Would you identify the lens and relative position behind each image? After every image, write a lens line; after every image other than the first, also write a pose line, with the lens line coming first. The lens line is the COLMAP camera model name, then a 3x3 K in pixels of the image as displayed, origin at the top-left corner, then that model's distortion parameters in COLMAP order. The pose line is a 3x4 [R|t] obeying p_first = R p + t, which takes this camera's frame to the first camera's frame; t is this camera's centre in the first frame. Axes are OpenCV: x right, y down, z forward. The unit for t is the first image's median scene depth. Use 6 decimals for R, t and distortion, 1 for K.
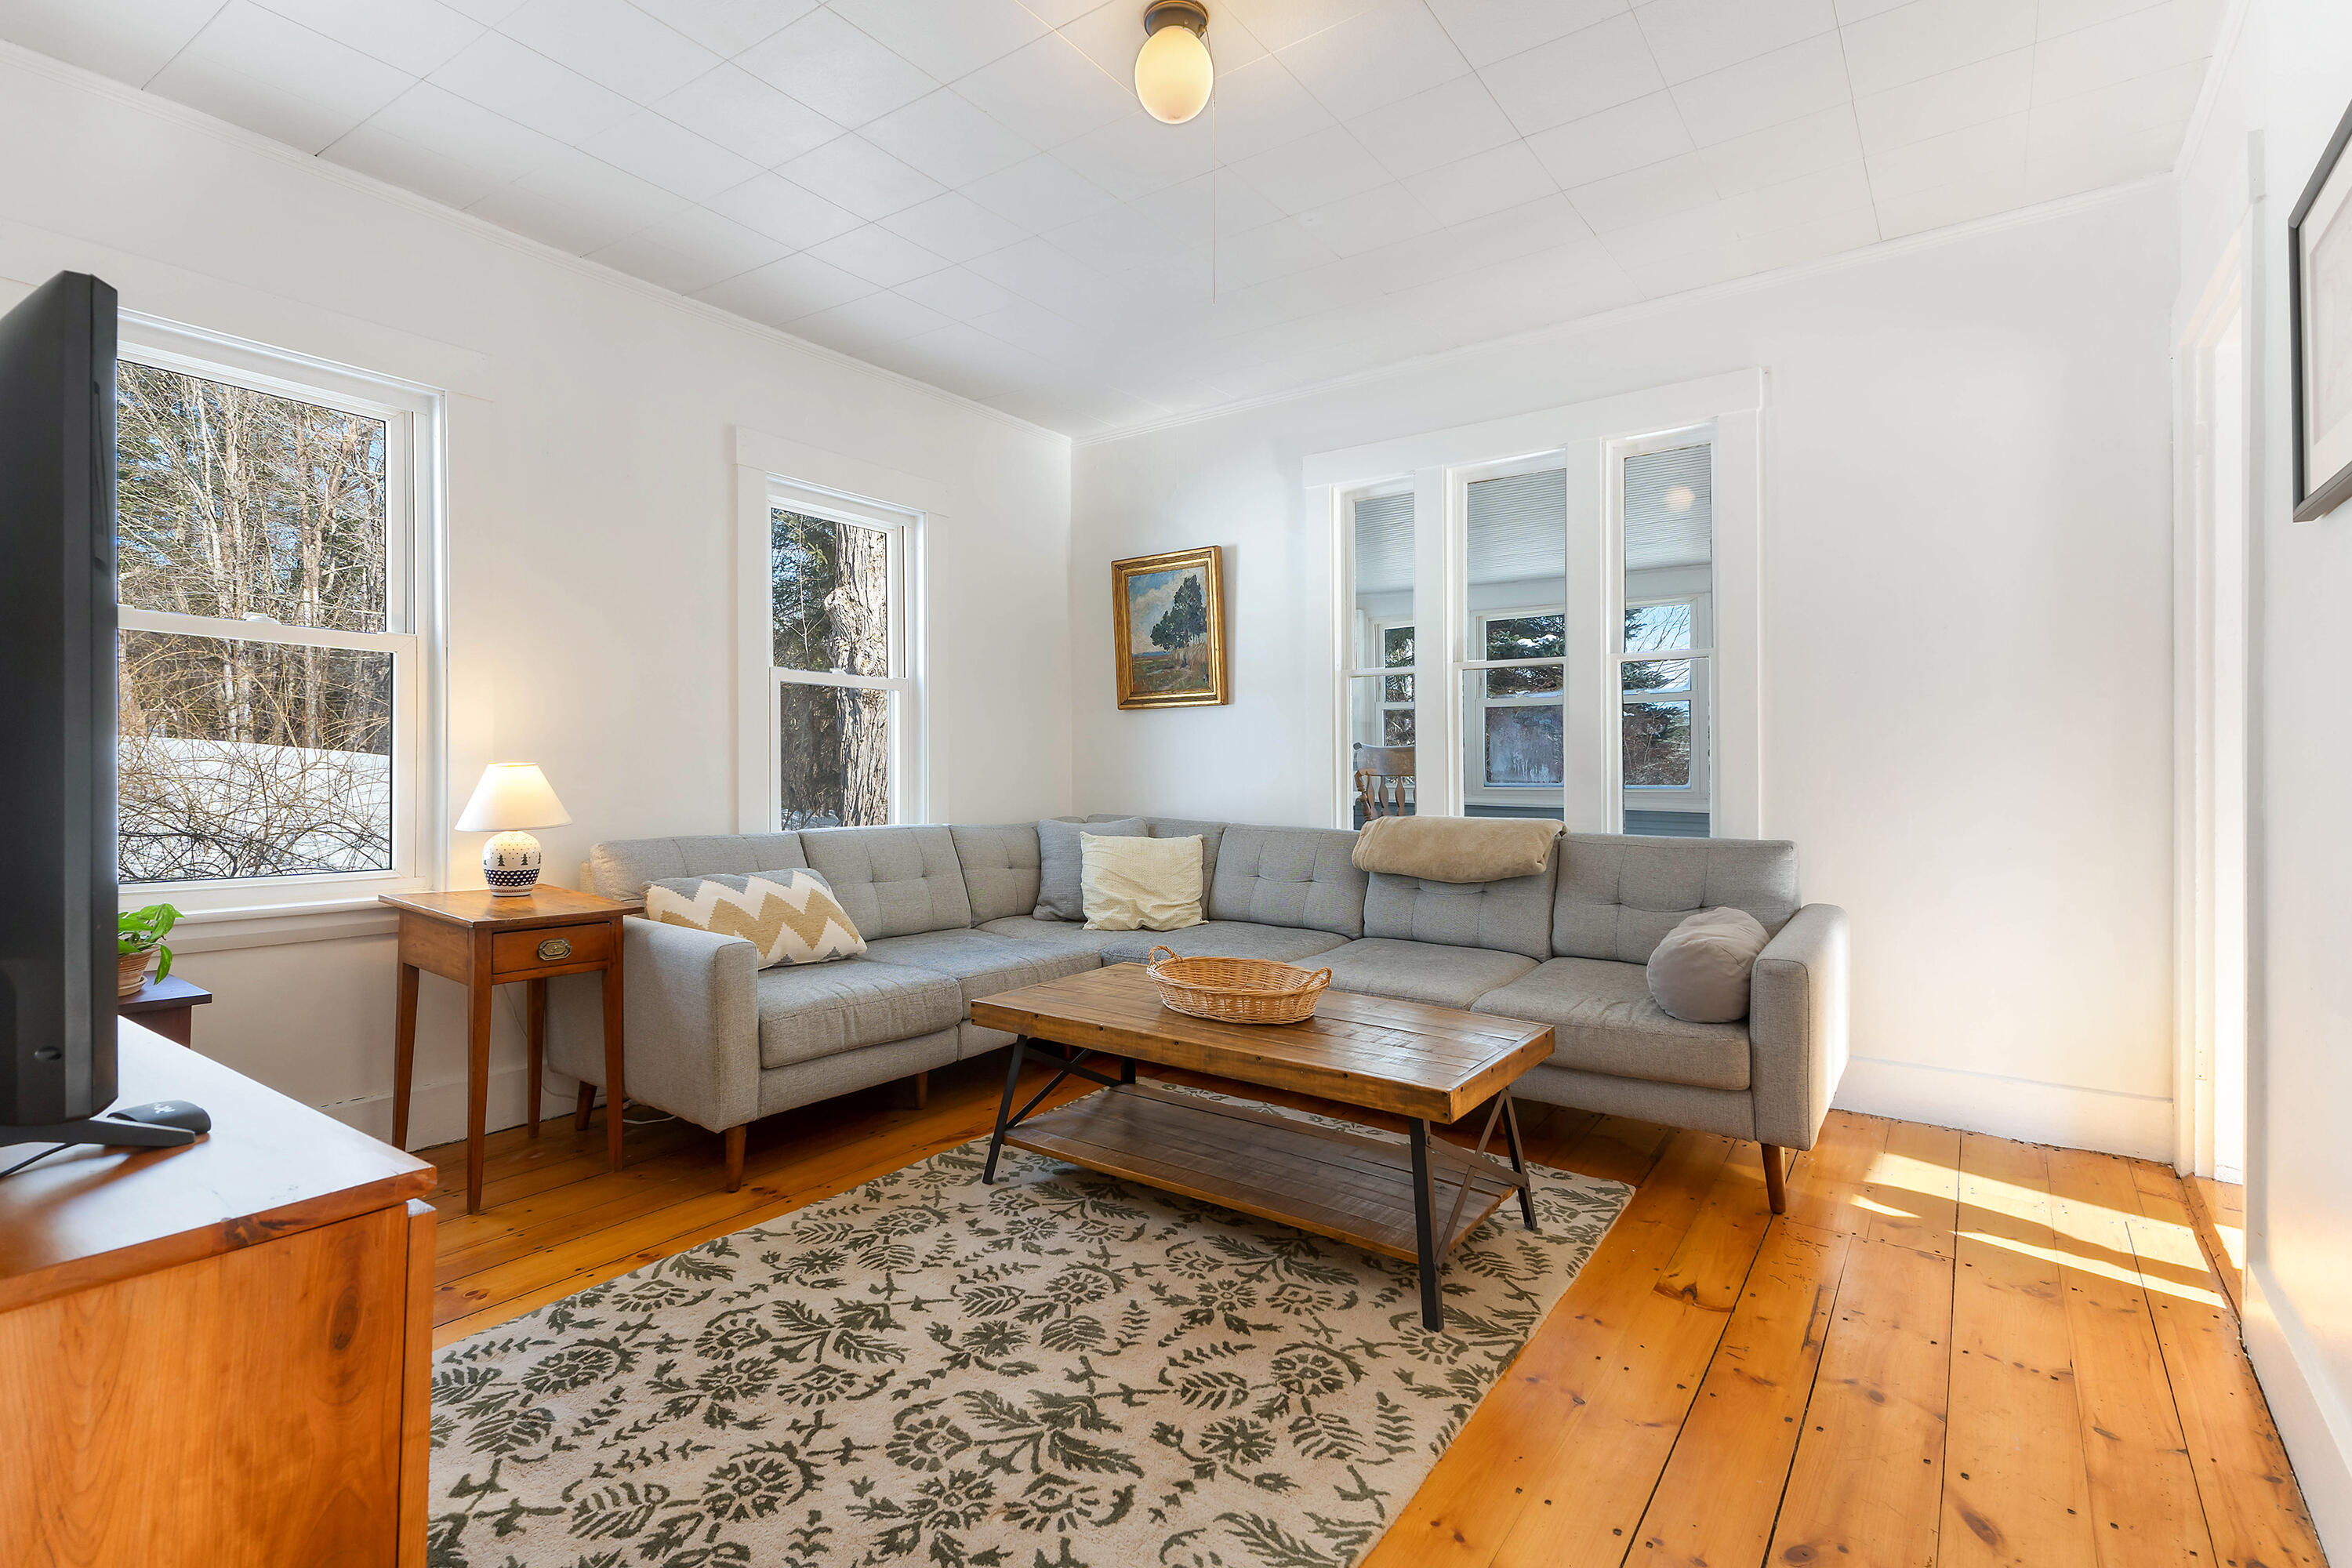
lens RADIAL K [[1125.1, 0, 1165.8], [0, 1125.1, 734.3], [0, 0, 1]] dist [0.048863, 0.000590]
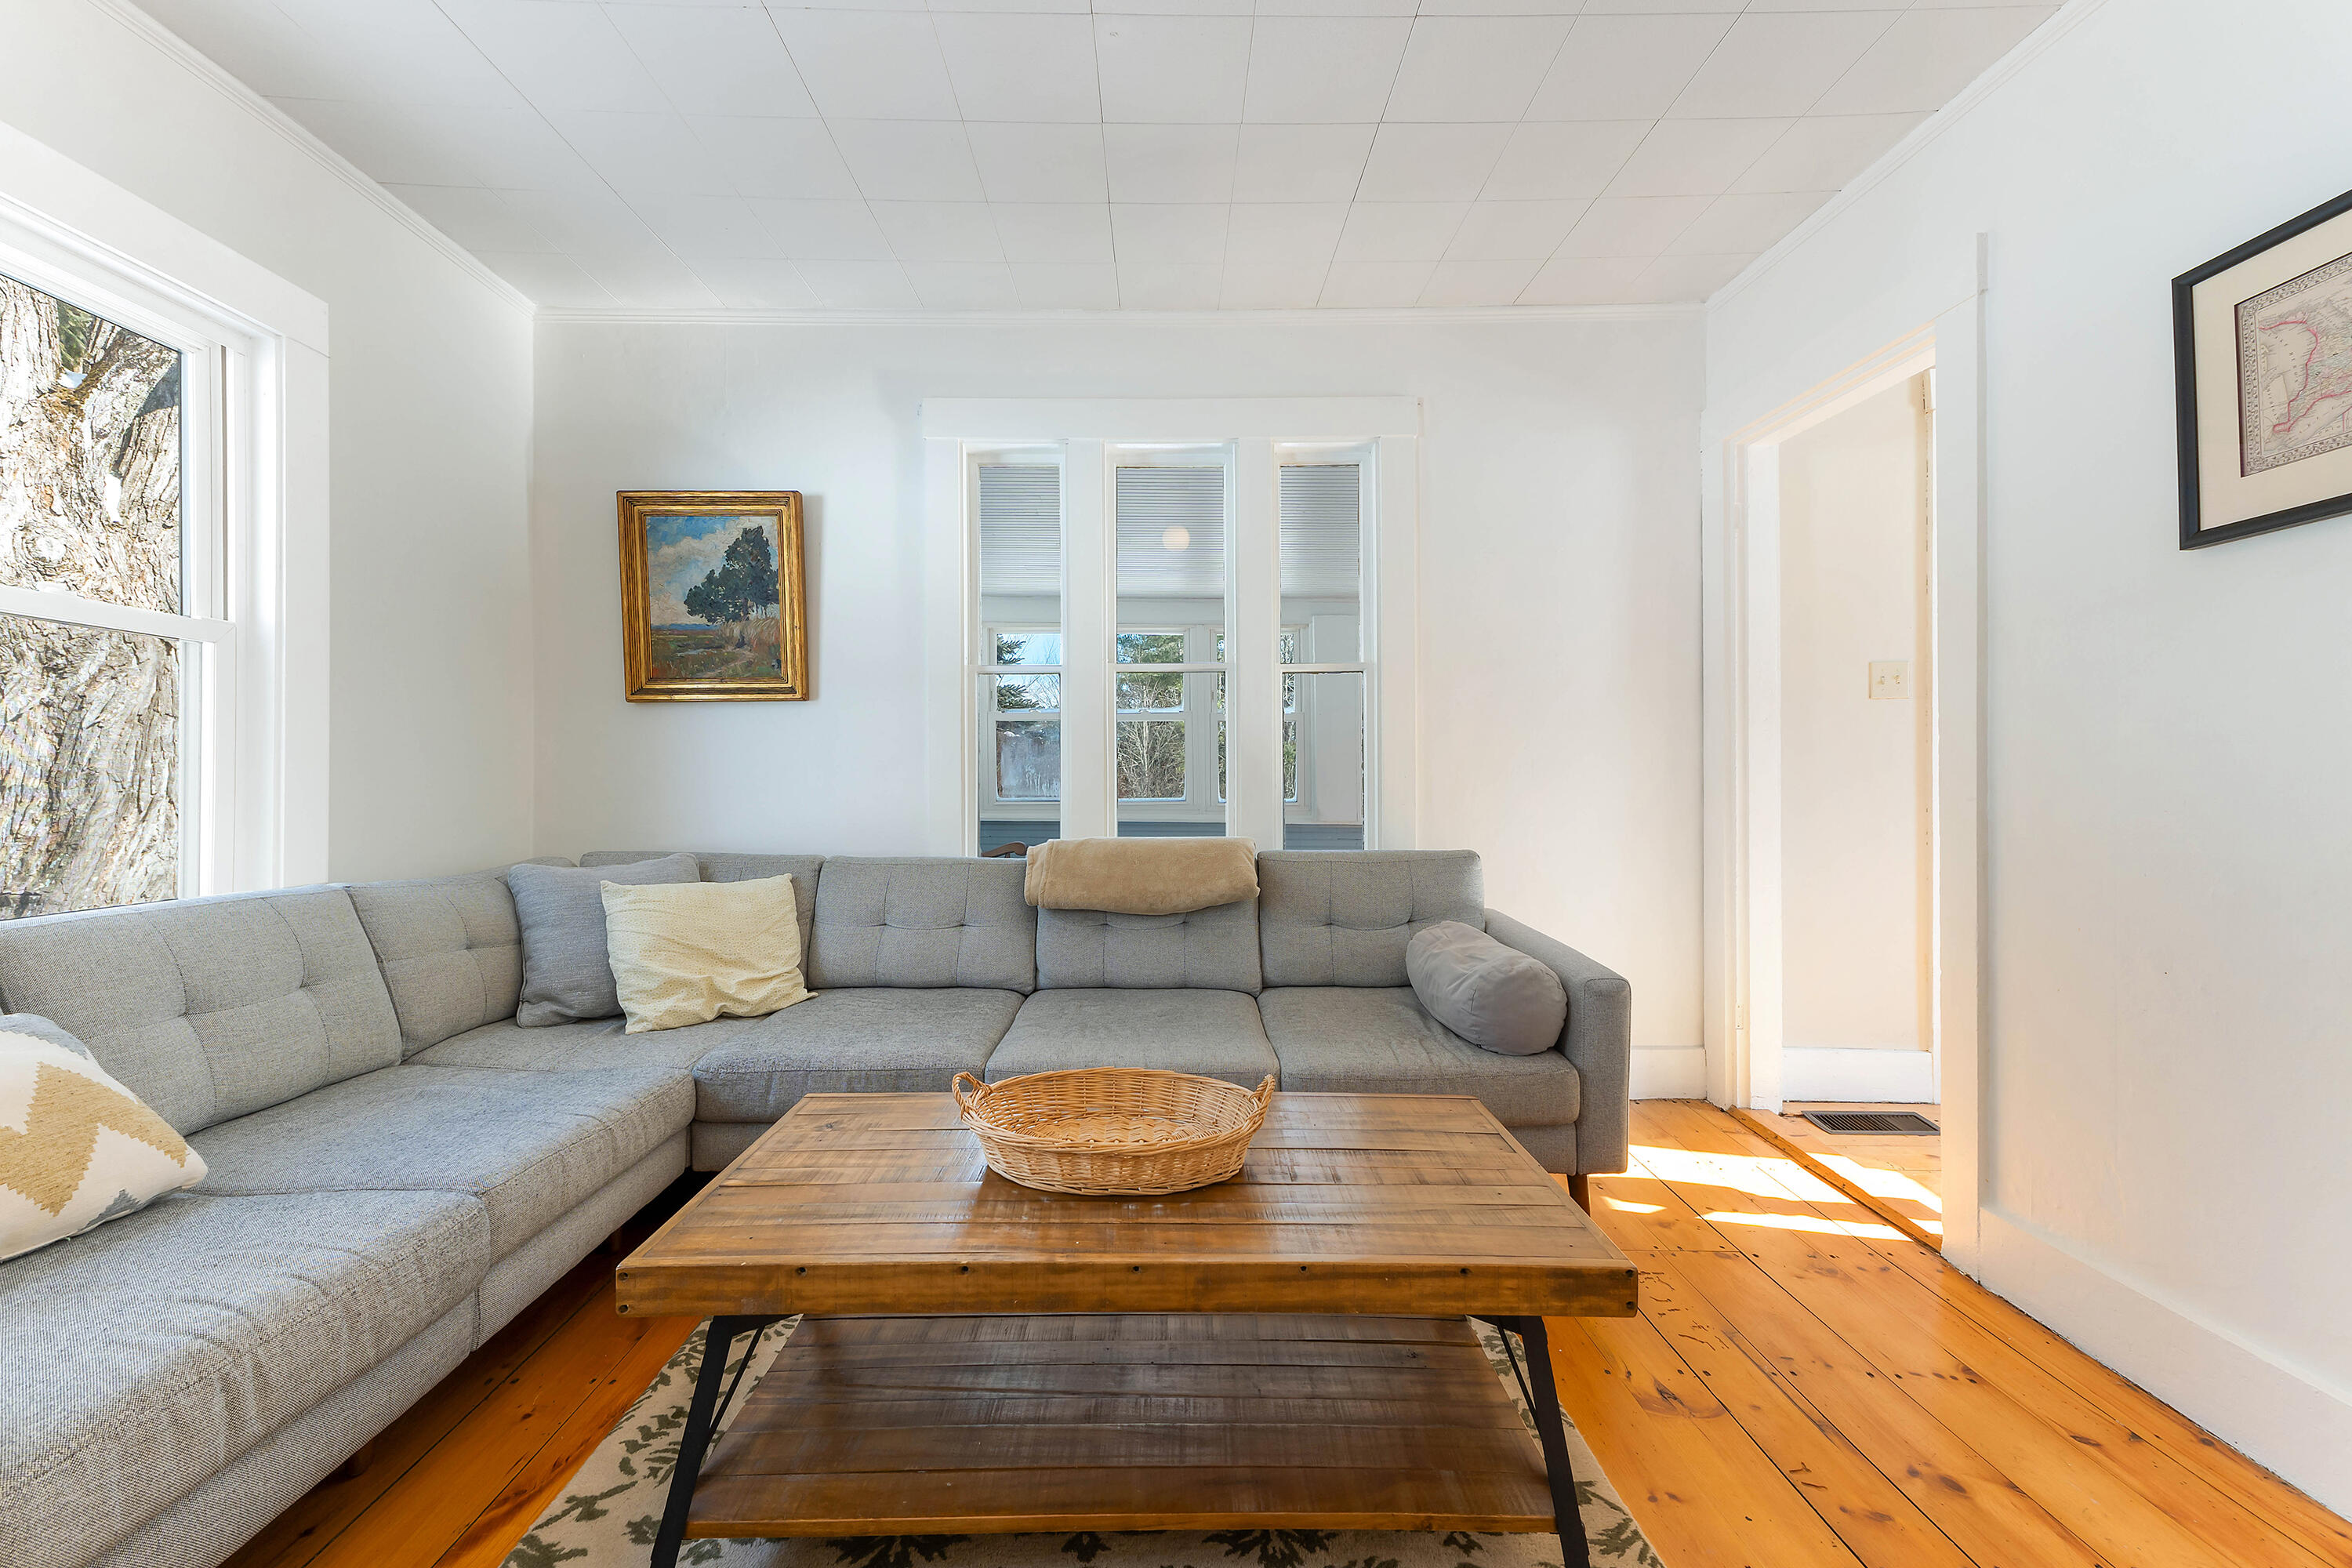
lens RADIAL K [[990.5, 0, 1182.2], [0, 990.5, 738.5], [0, 0, 1]] dist [0.033051, -0.003353]
pose [[0.802763, 0.022237, 0.595884, -0.157934], [-0.014294, 0.999735, -0.018052, 0.009050], [-0.596127, 0.005974, 0.802868, 0.332667]]
